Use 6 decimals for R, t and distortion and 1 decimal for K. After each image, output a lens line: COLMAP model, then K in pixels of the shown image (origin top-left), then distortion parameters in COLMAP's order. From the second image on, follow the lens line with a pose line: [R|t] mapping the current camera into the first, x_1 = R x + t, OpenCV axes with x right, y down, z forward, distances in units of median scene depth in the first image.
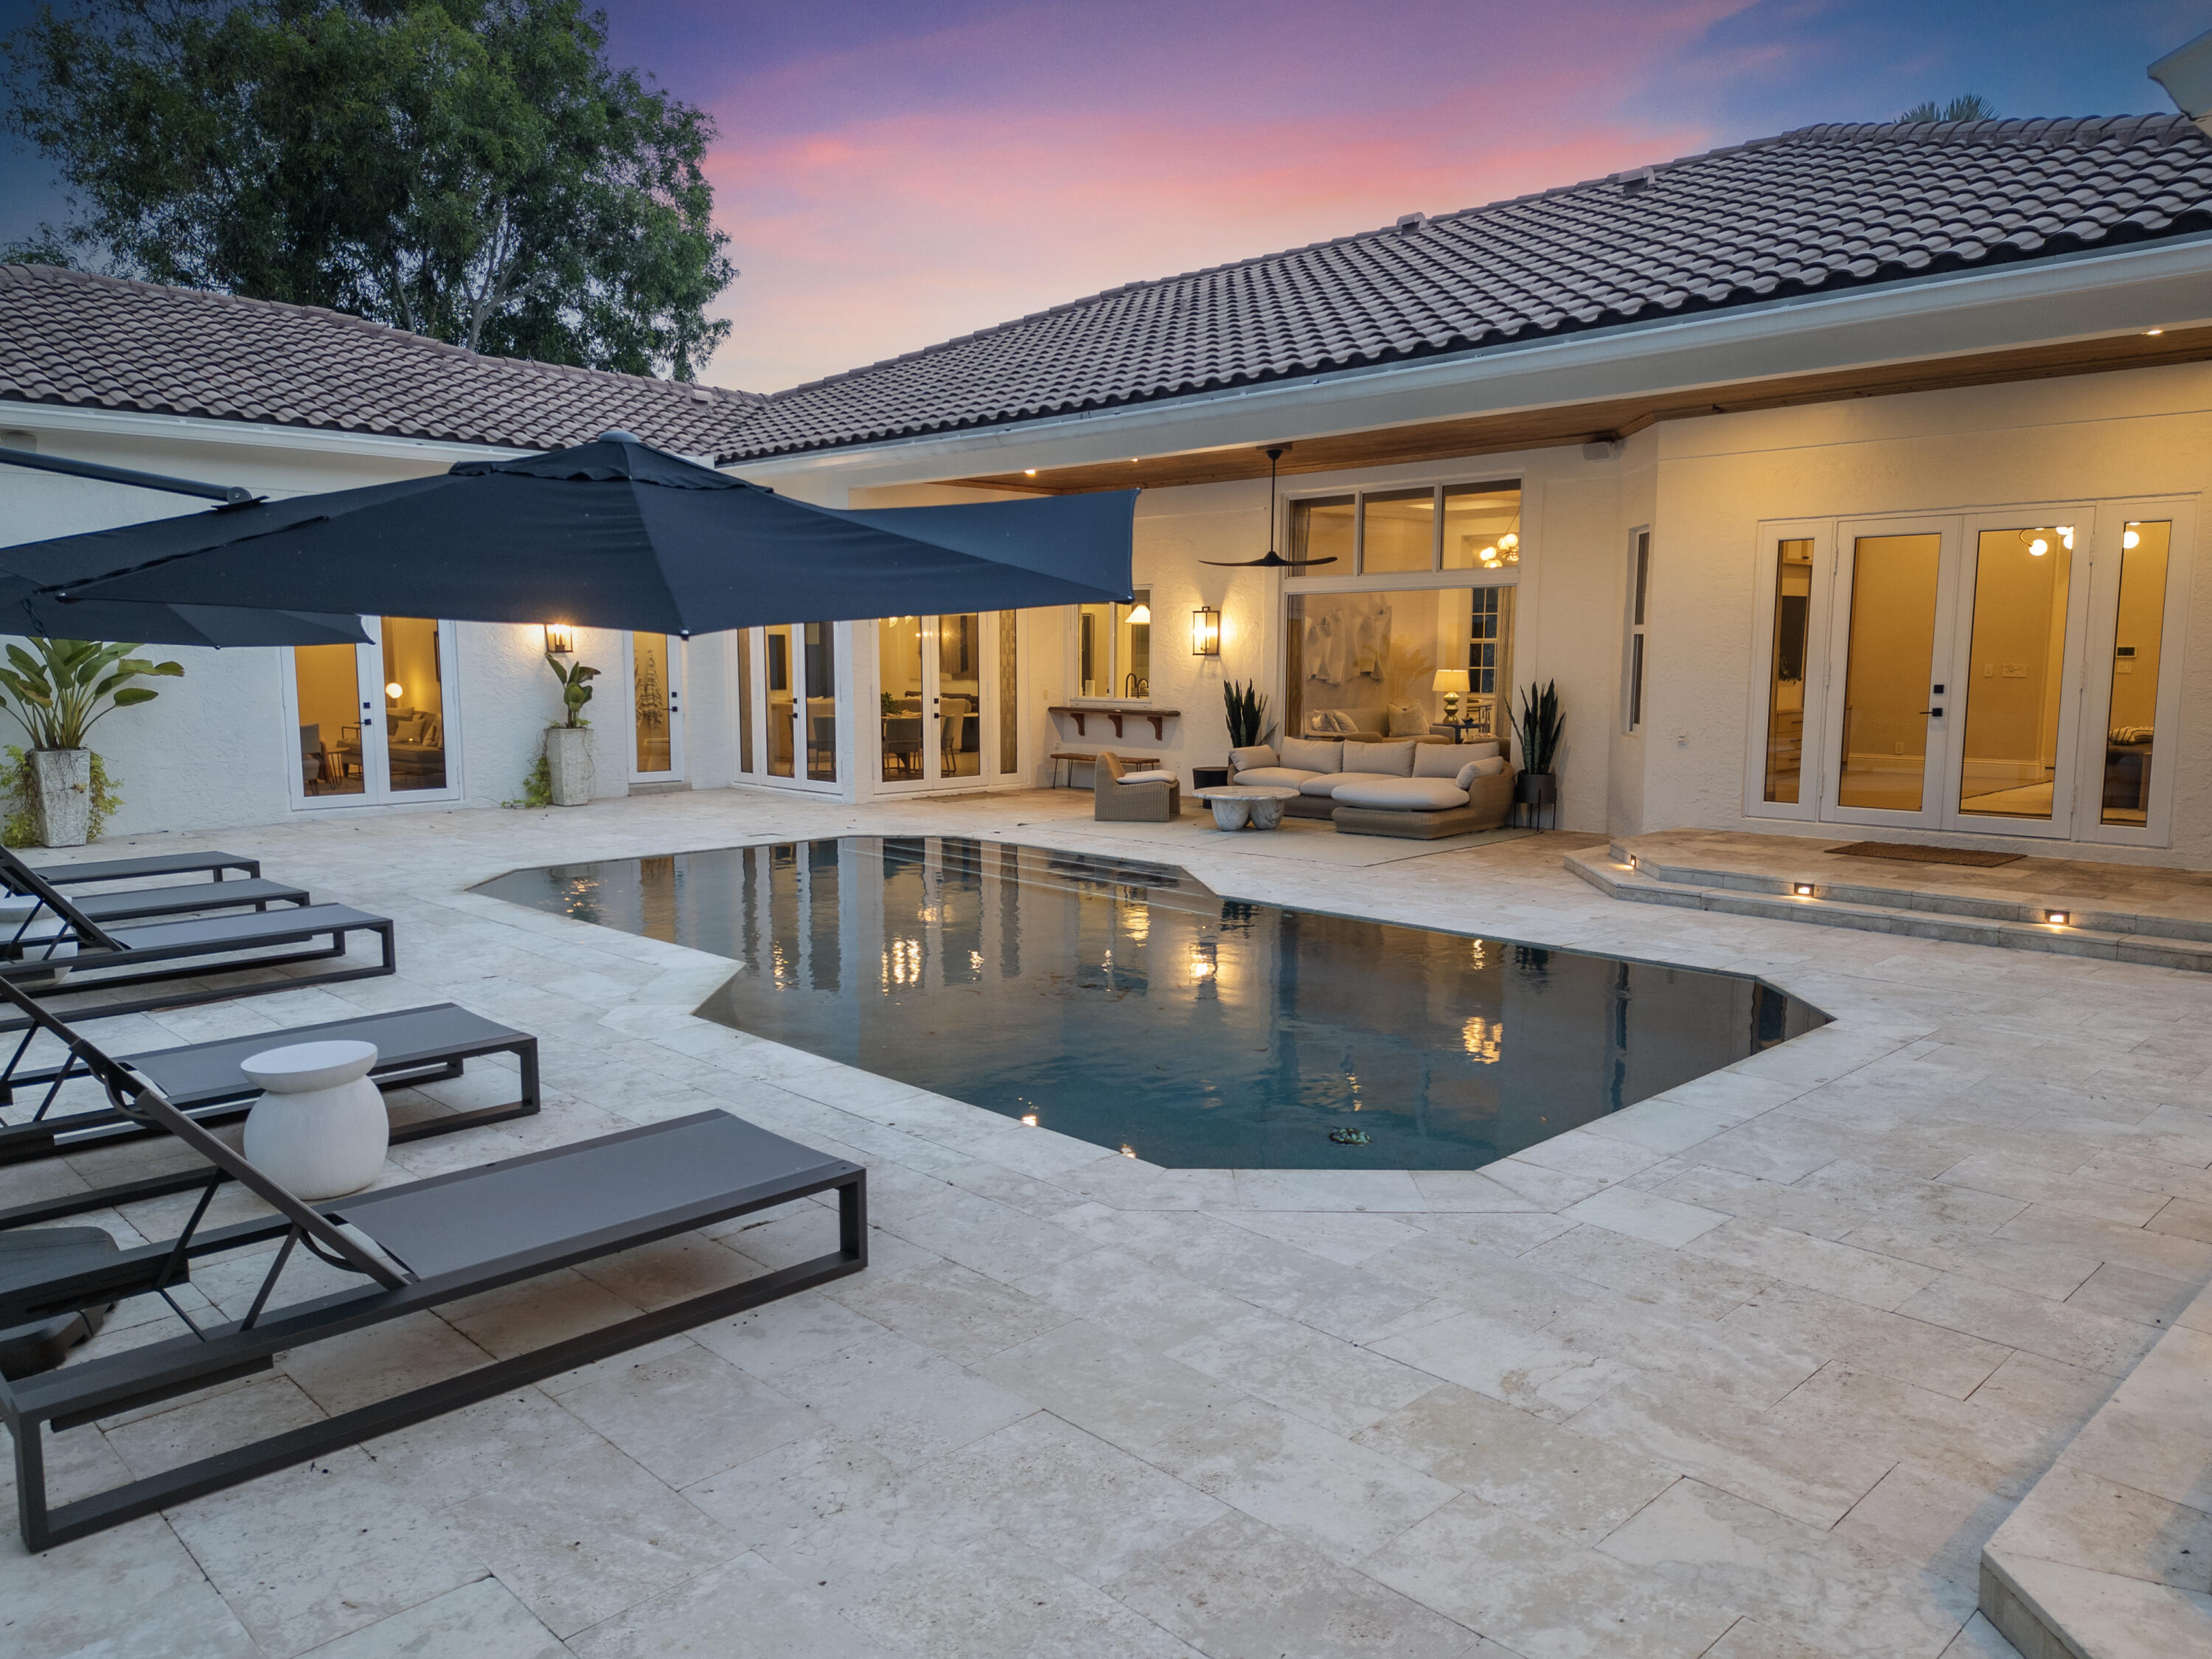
lens RADIAL K [[1559.7, 0, 1106.0], [0, 1559.7, 829.5], [0, 0, 1]] dist [0.072630, -0.068586]
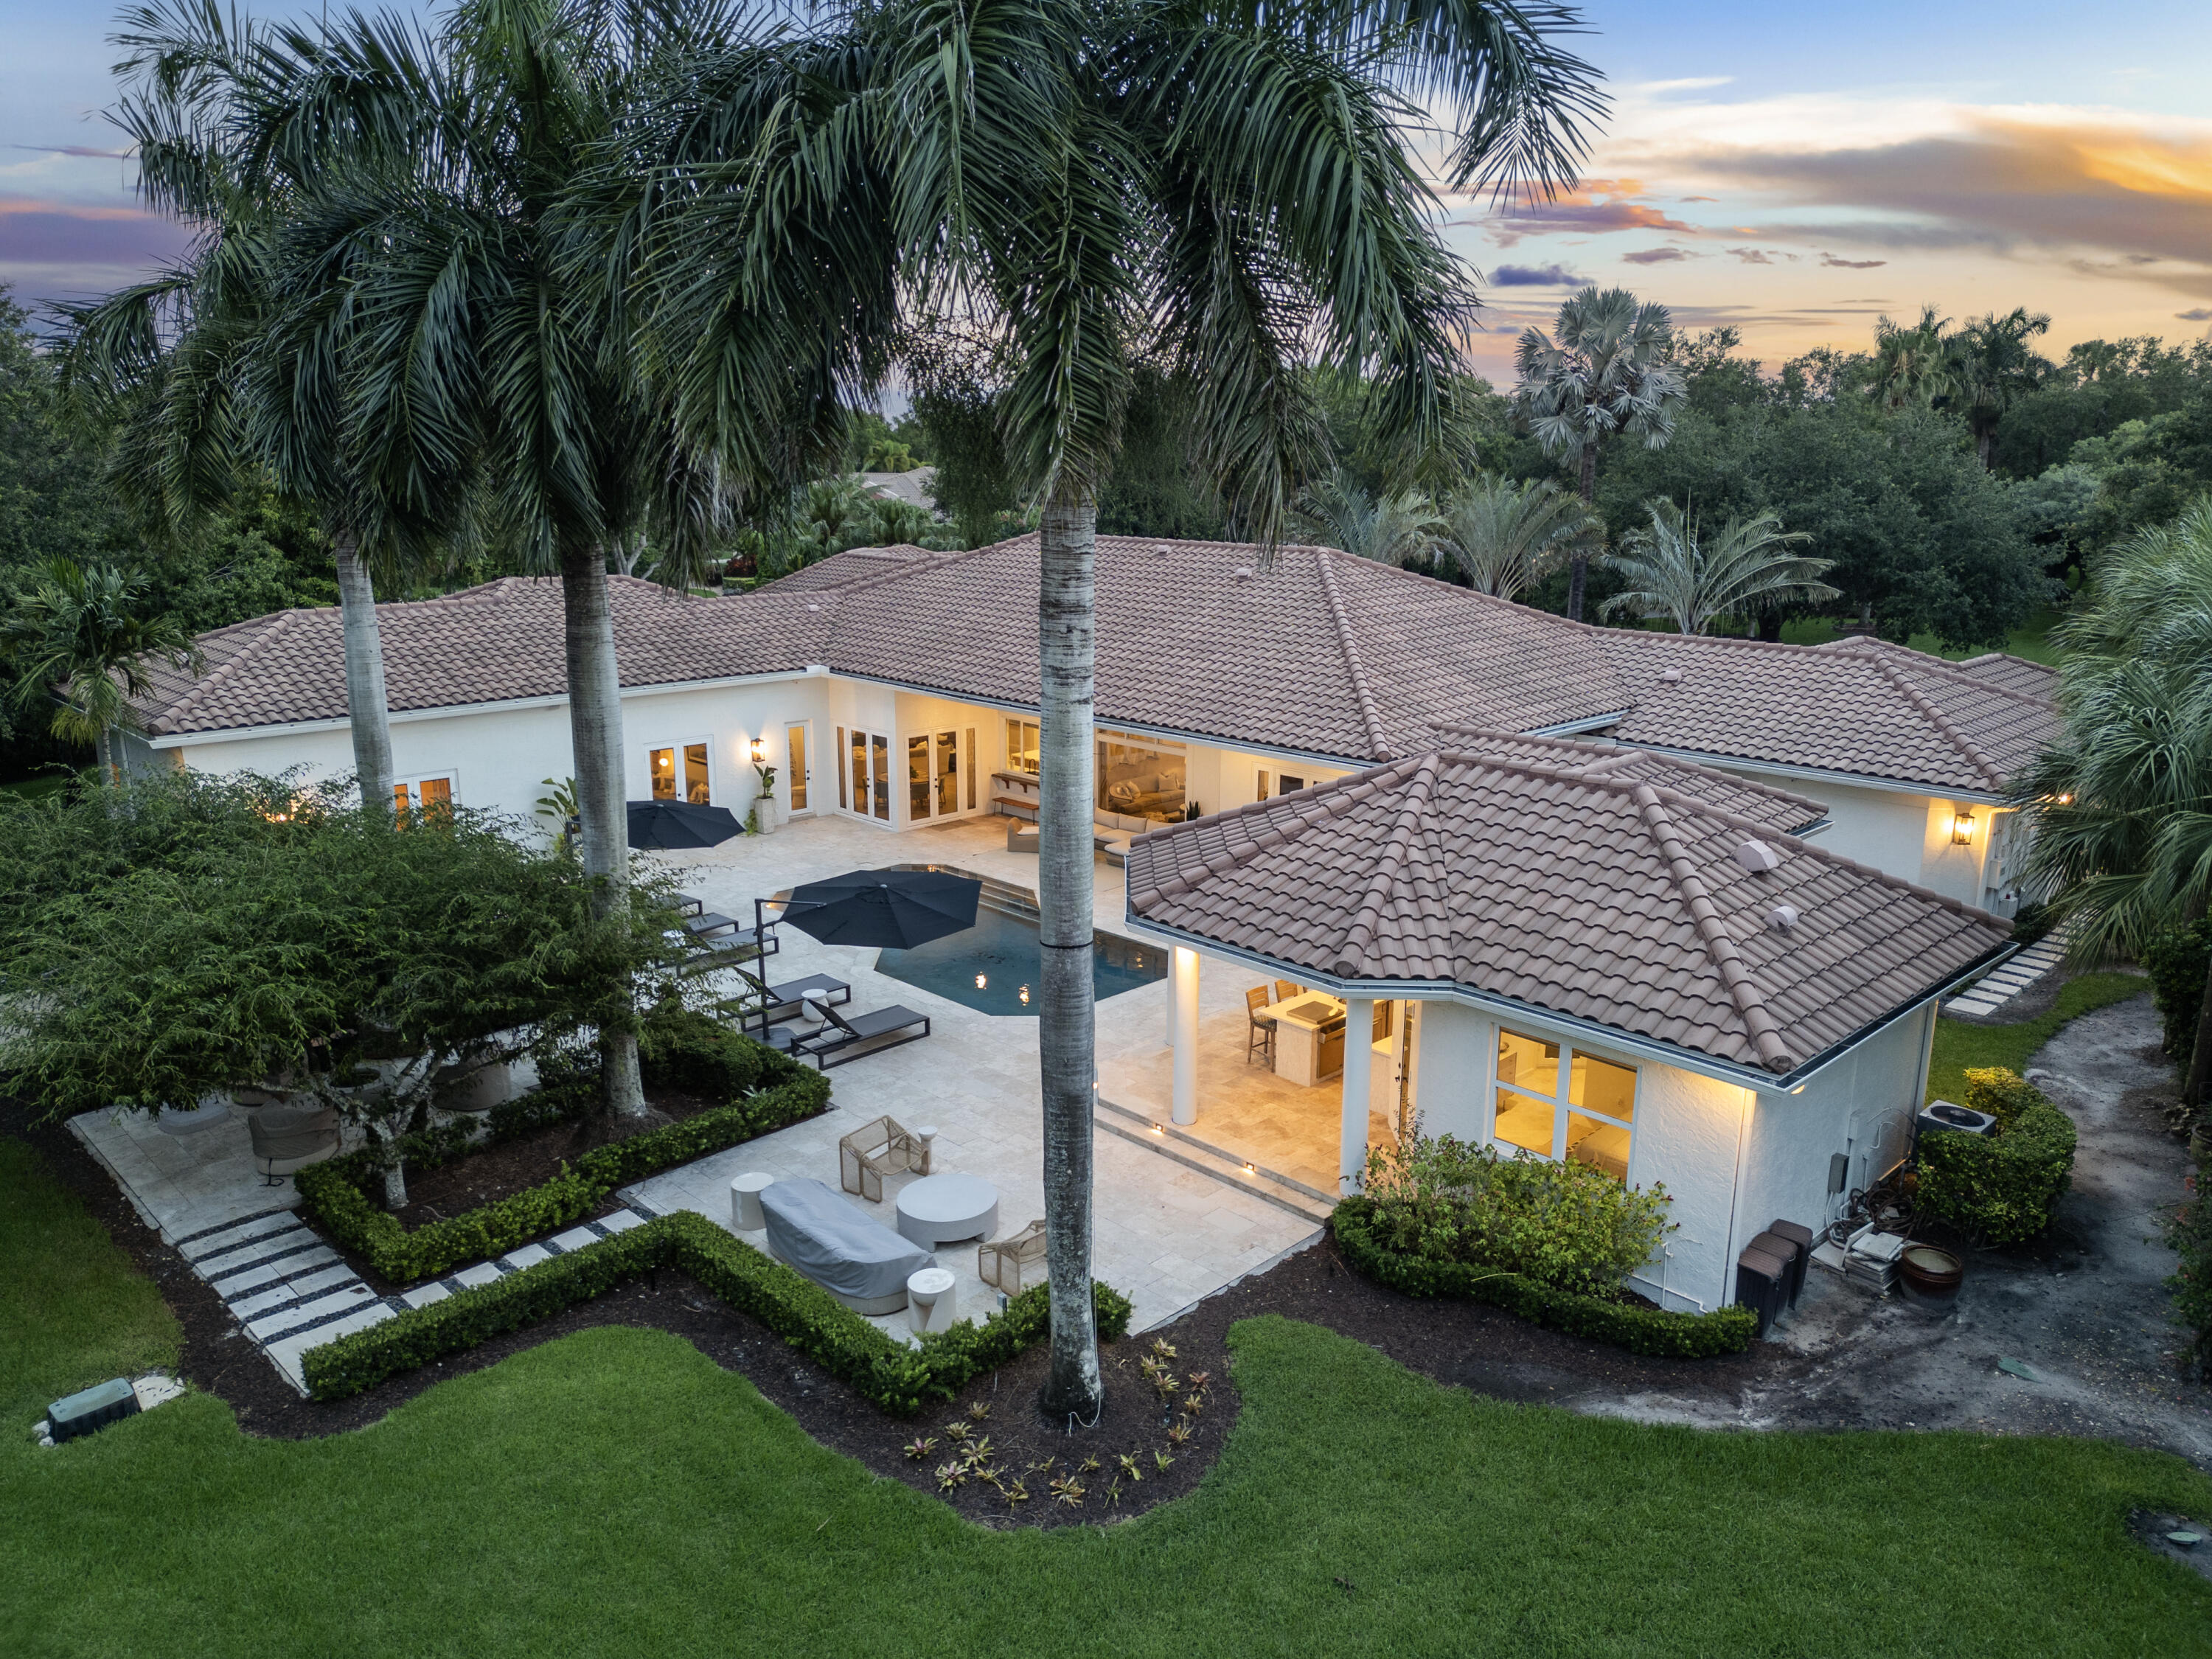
lens RADIAL K [[1559.7, 0, 1106.0], [0, 1559.7, 829.5], [0, 0, 1]] dist [0.072630, -0.068586]
pose [[0.999966, 0.005122, 0.006452, 0.107112], [-0.005888, 0.992133, 0.125052, -0.284140], [-0.005760, -0.125086, 0.992129, -1.098873]]
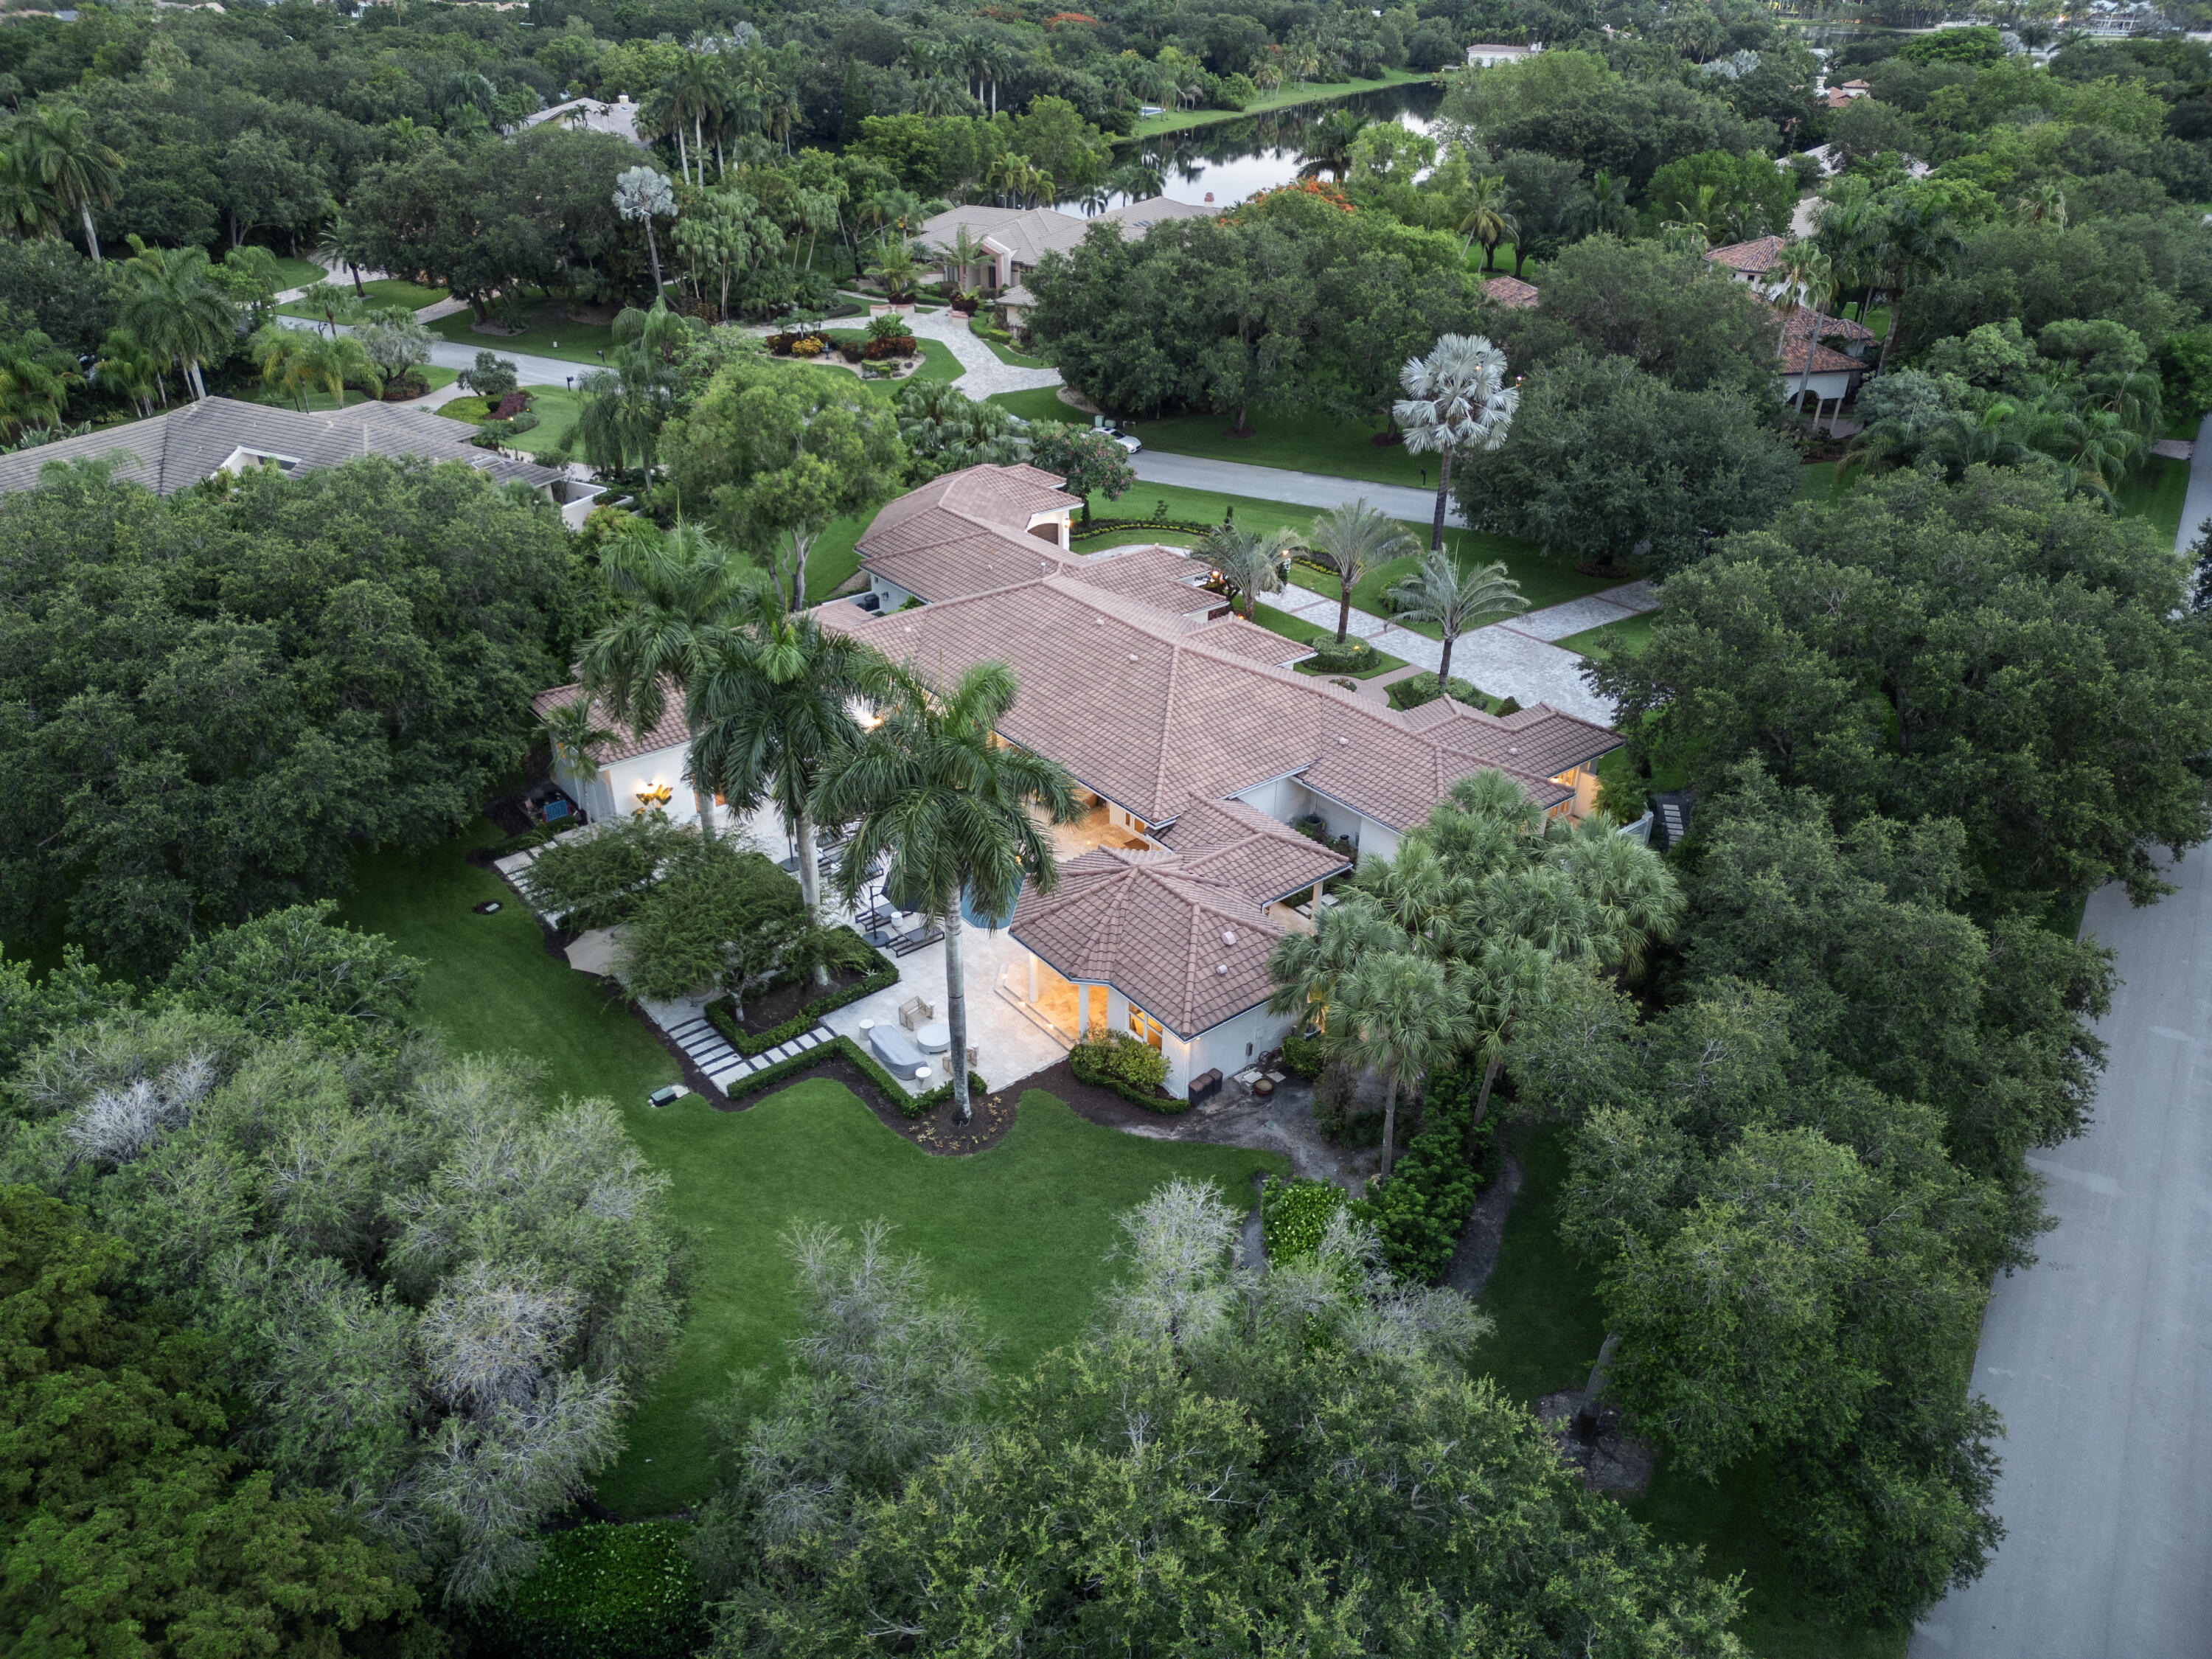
lens RADIAL K [[1559.7, 0, 1106.0], [0, 1559.7, 829.5], [0, 0, 1]] dist [0.072630, -0.068586]
pose [[0.995312, 0.057120, -0.078045, 0.522642], [-0.021798, 0.918688, 0.394383, -1.392144], [0.094226, -0.390833, 0.915626, -2.543114]]
